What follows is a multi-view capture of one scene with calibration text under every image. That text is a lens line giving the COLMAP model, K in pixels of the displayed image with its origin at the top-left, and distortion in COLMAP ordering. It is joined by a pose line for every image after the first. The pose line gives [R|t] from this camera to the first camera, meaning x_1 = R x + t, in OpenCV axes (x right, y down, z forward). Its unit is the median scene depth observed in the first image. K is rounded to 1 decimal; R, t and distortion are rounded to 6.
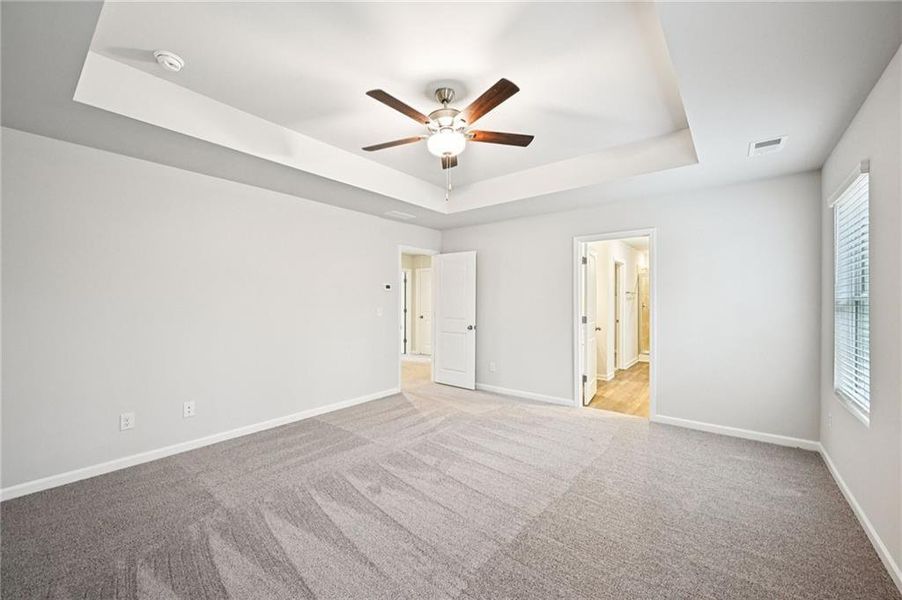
lens RADIAL K [[356.3, 0, 453.0], [0, 356.3, 298.0], [0, 0, 1]] dist [0.009730, 0.000277]
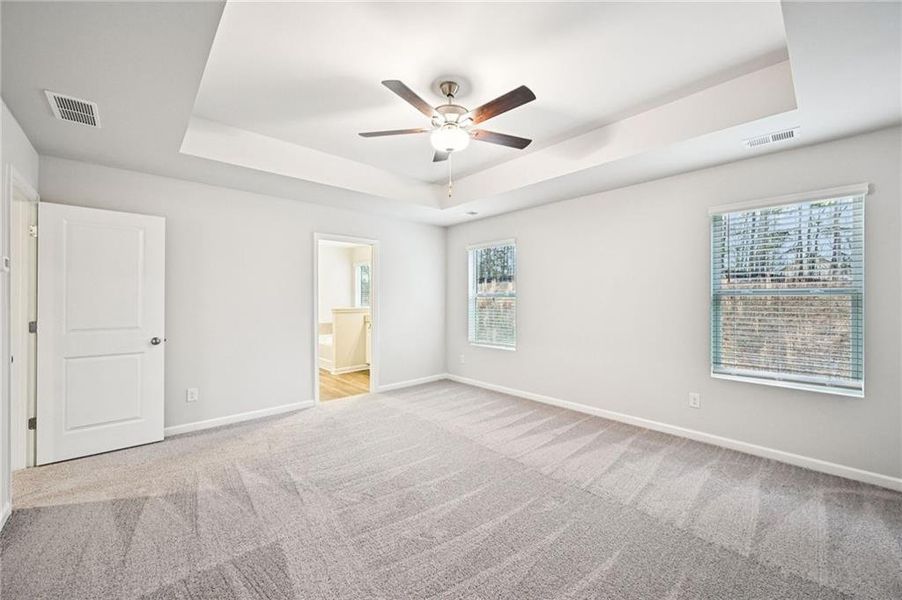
lens RADIAL K [[356.3, 0, 453.0], [0, 356.3, 298.0], [0, 0, 1]] dist [0.009730, 0.000277]
pose [[0.163632, -0.000958, 0.986521, -0.577586], [-0.011225, 0.999933, 0.002833, 0.001632], [-0.986458, -0.011537, 0.163610, 0.479298]]
